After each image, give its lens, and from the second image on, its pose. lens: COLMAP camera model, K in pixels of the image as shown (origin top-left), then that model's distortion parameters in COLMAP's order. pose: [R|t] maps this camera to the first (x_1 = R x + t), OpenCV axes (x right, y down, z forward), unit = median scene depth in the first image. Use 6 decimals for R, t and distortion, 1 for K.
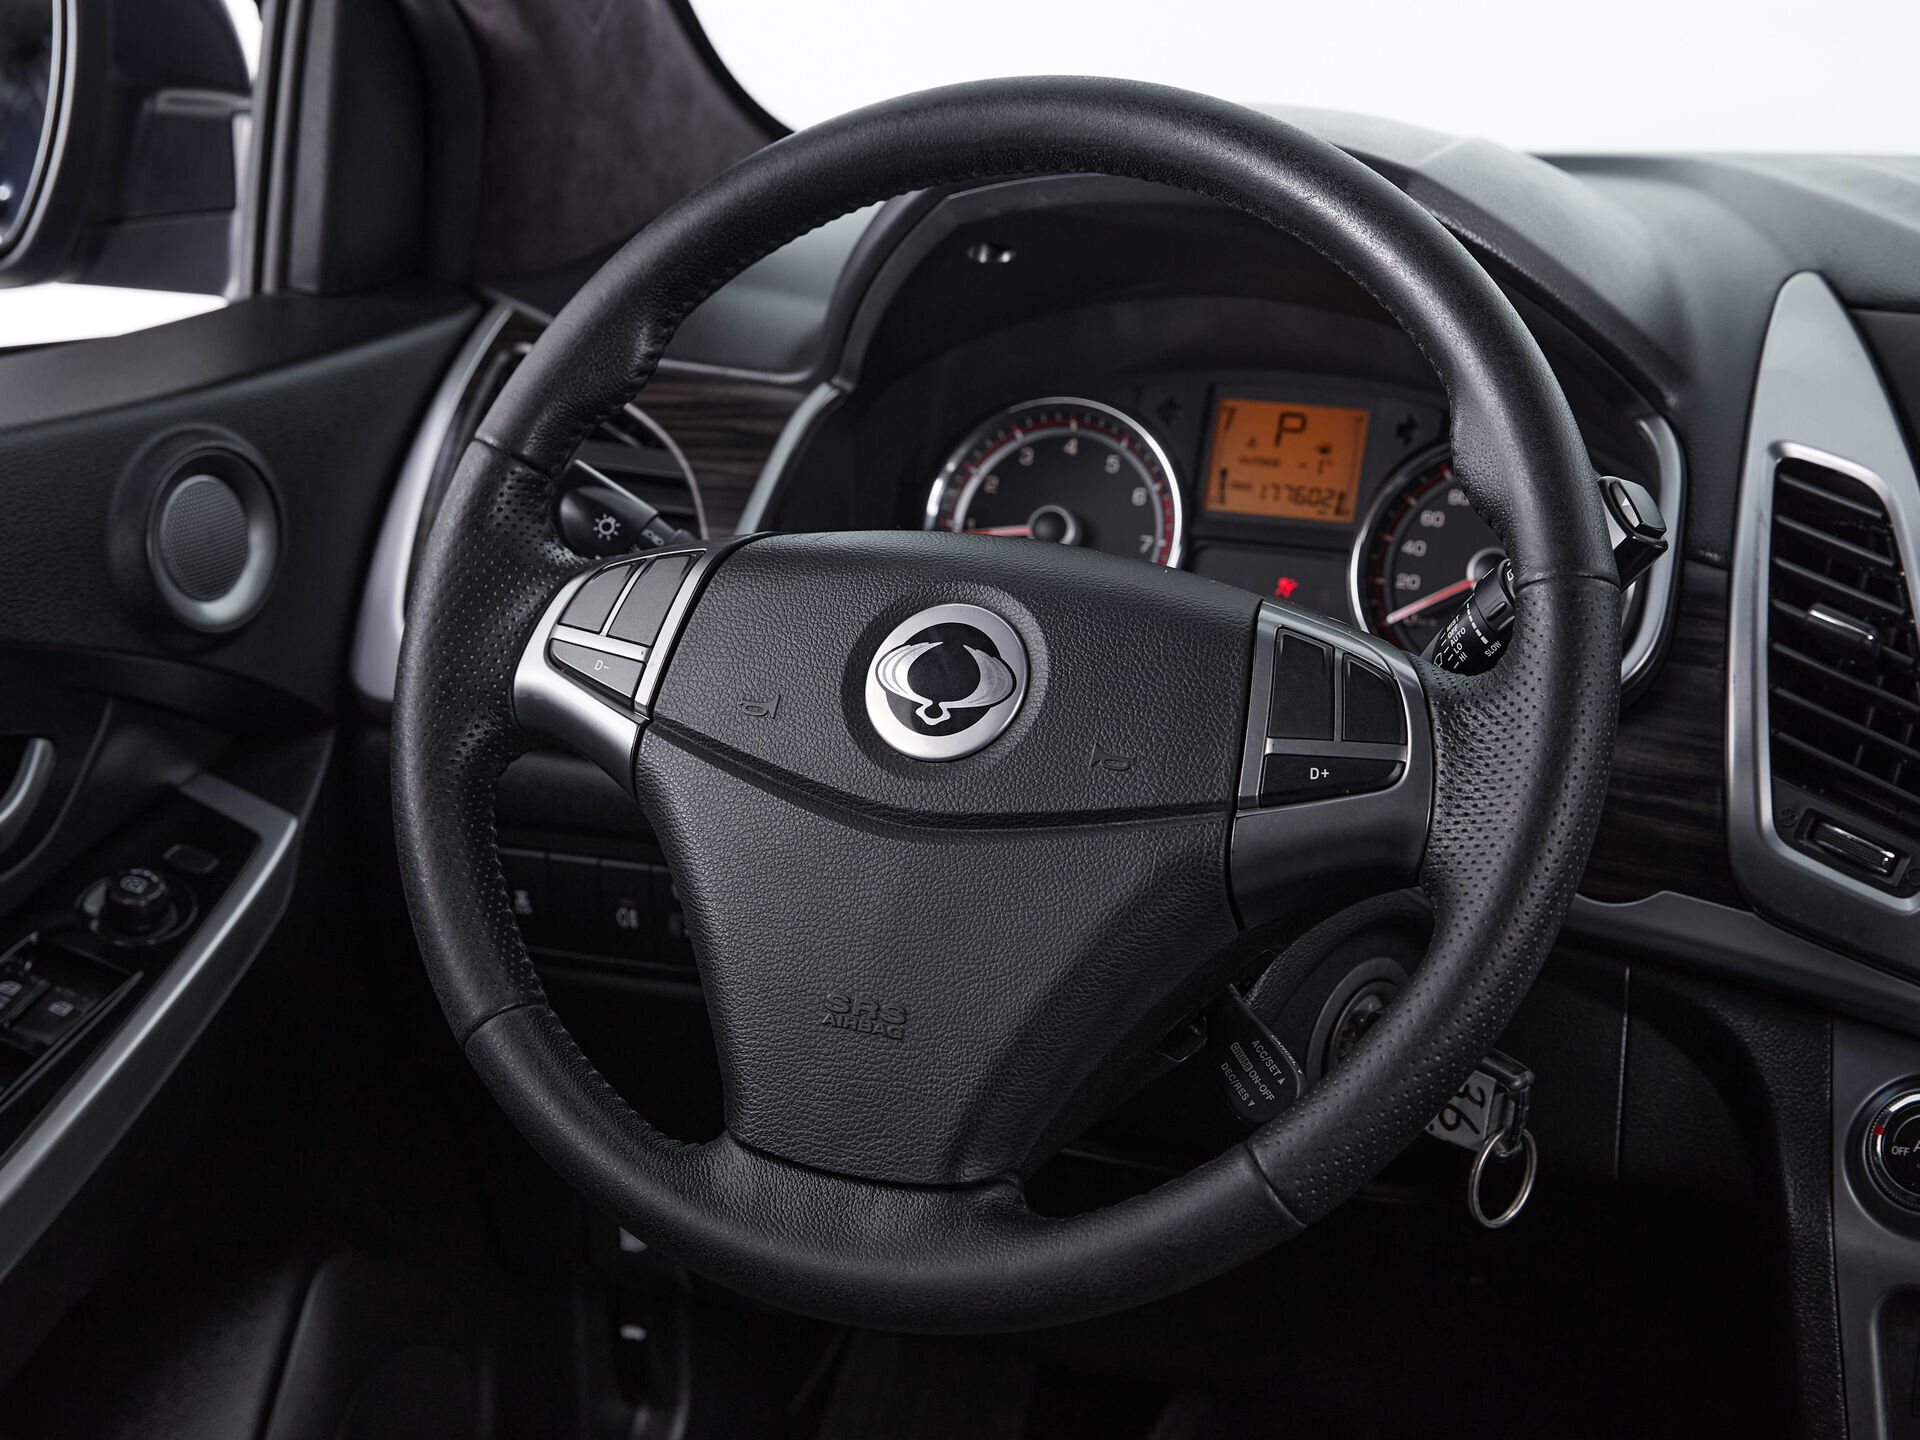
lens RADIAL K [[3261.7, 0, 927.2], [0, 3261.7, 733.1], [0, 0, 1]] dist [-0.055584, 0.000000]
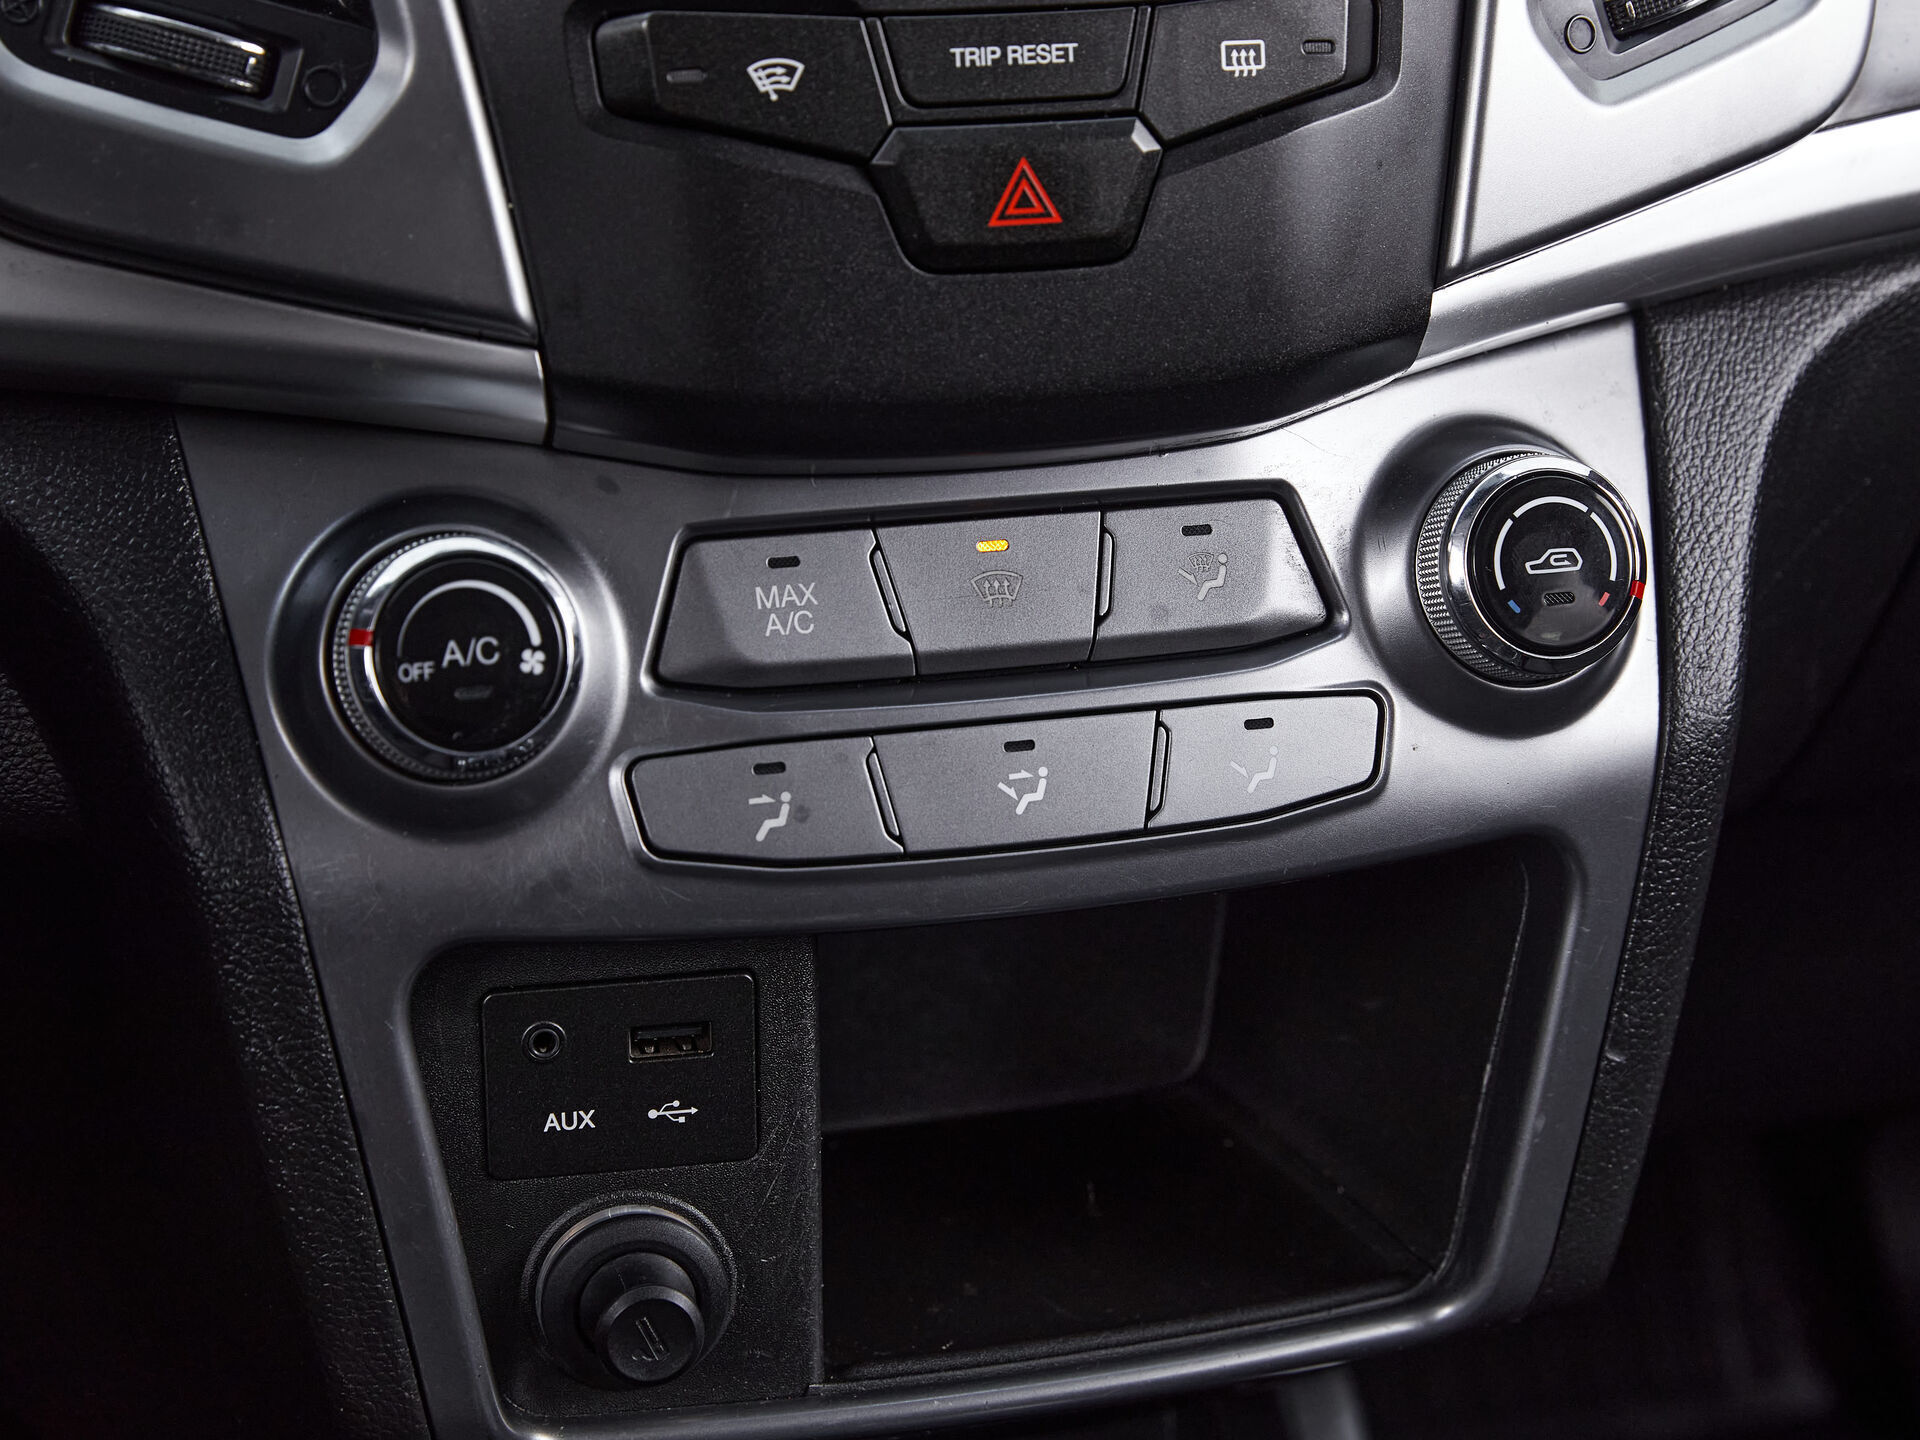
lens RADIAL K [[3986.3, 0, 961.2], [0, 3986.3, 712.5], [0, 0, 1]] dist [-0.088082, 0.000000]
pose [[0.788749, -0.239077, 0.566319, 0.032019], [0.131325, 0.965537, 0.224706, 0.014195], [-0.600524, -0.102865, 0.792963, 0.456122]]
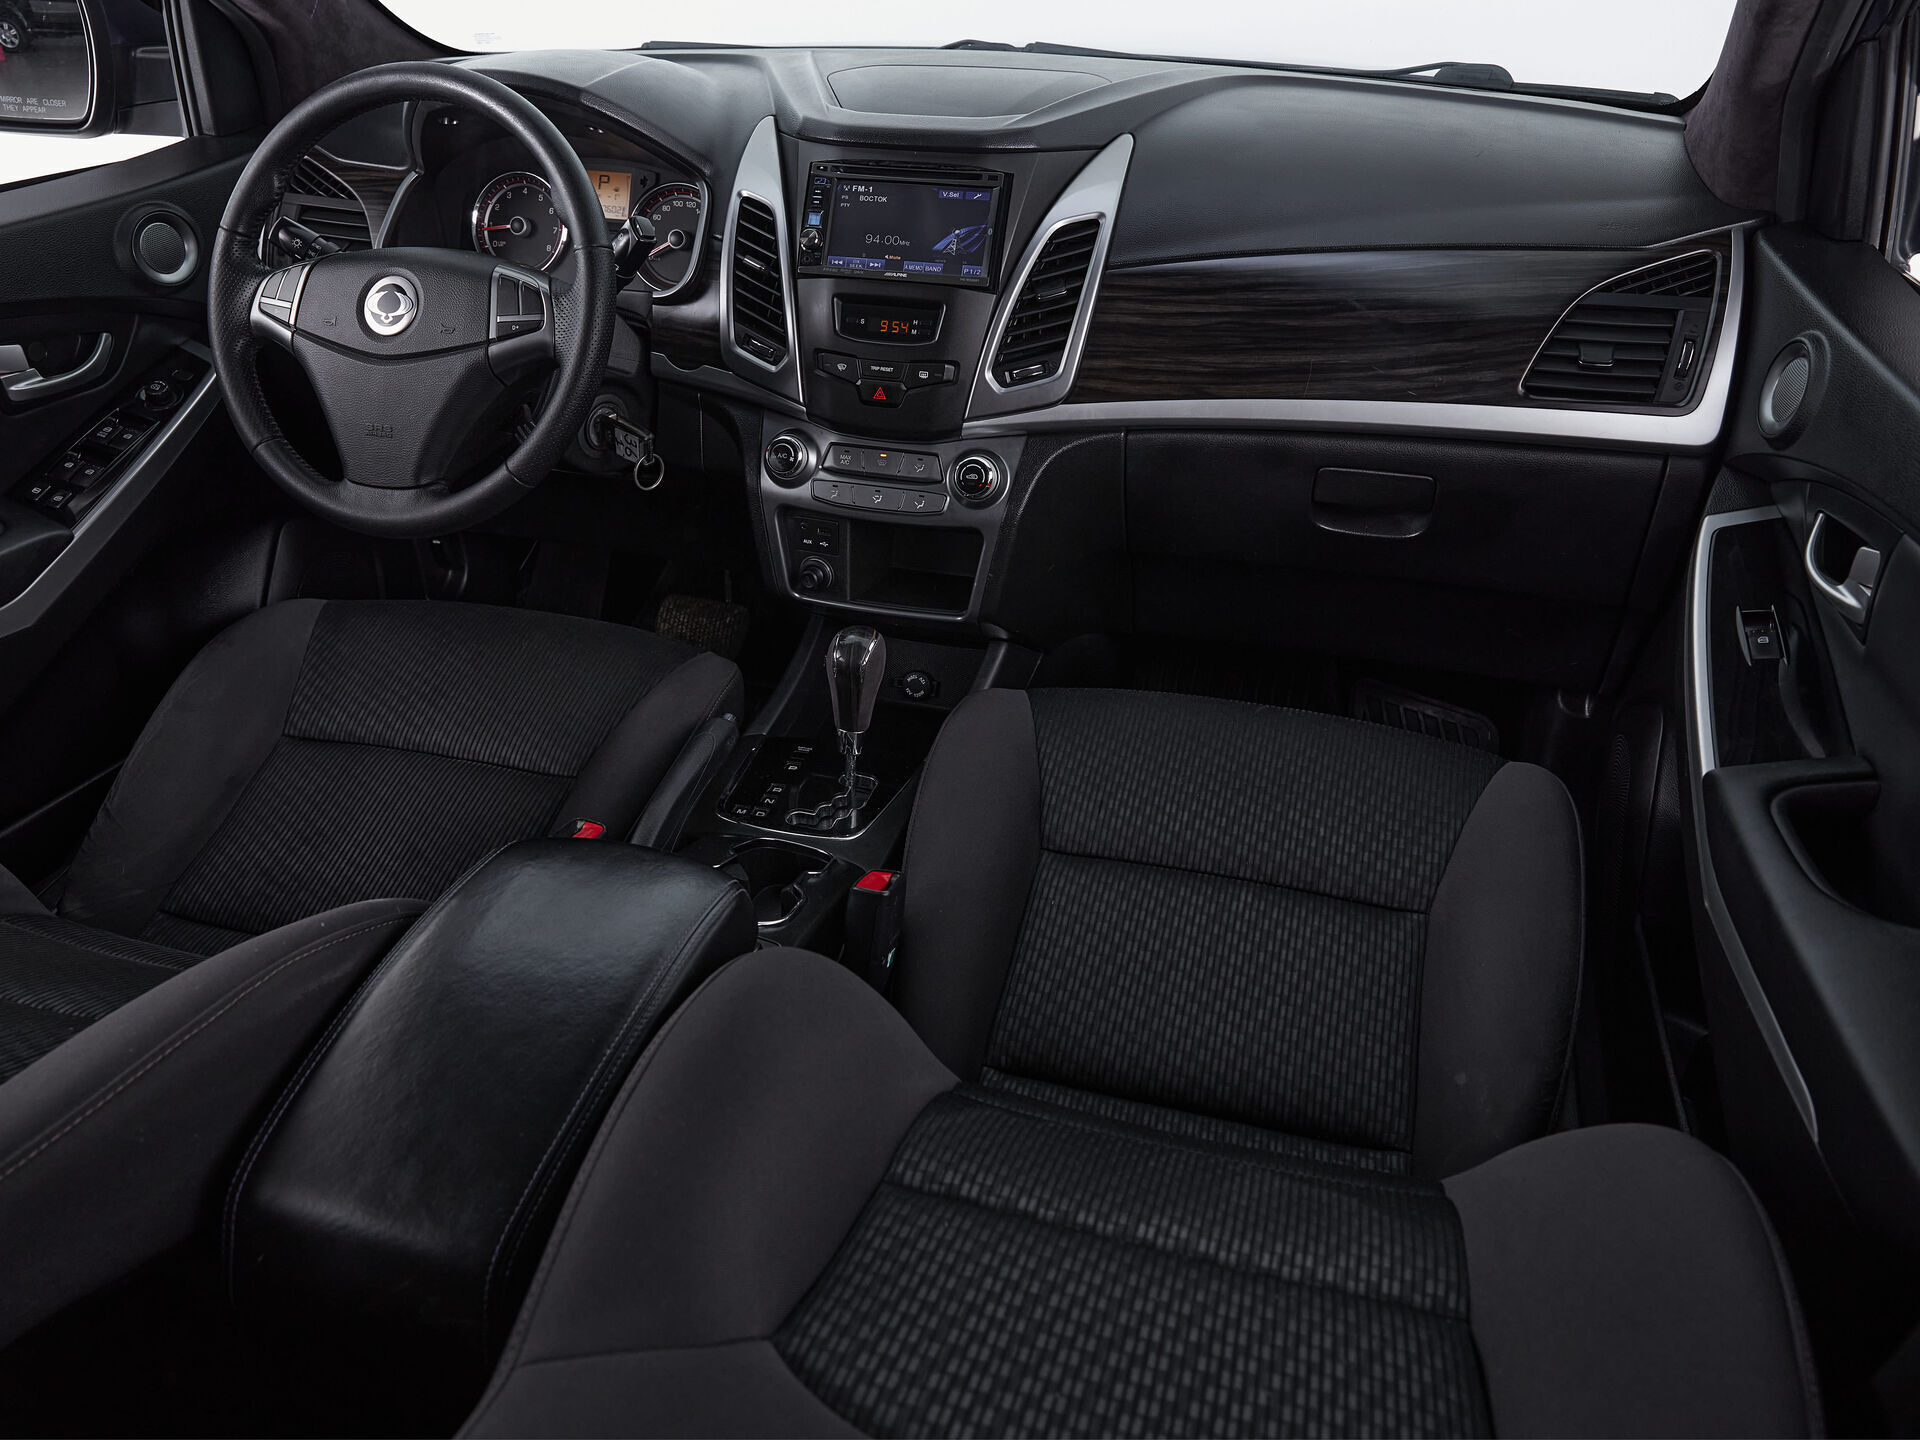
lens RADIAL K [[1449.8, 0, 932.9], [0, 1449.8, 706.6], [0, 0, 1]] dist [-0.018806, 0.017521]
pose [[0.996122, -0.061134, 0.063270, 0.318401], [0.039314, 0.952650, 0.301518, -0.037801], [-0.078707, -0.297861, 0.951359, -0.268269]]
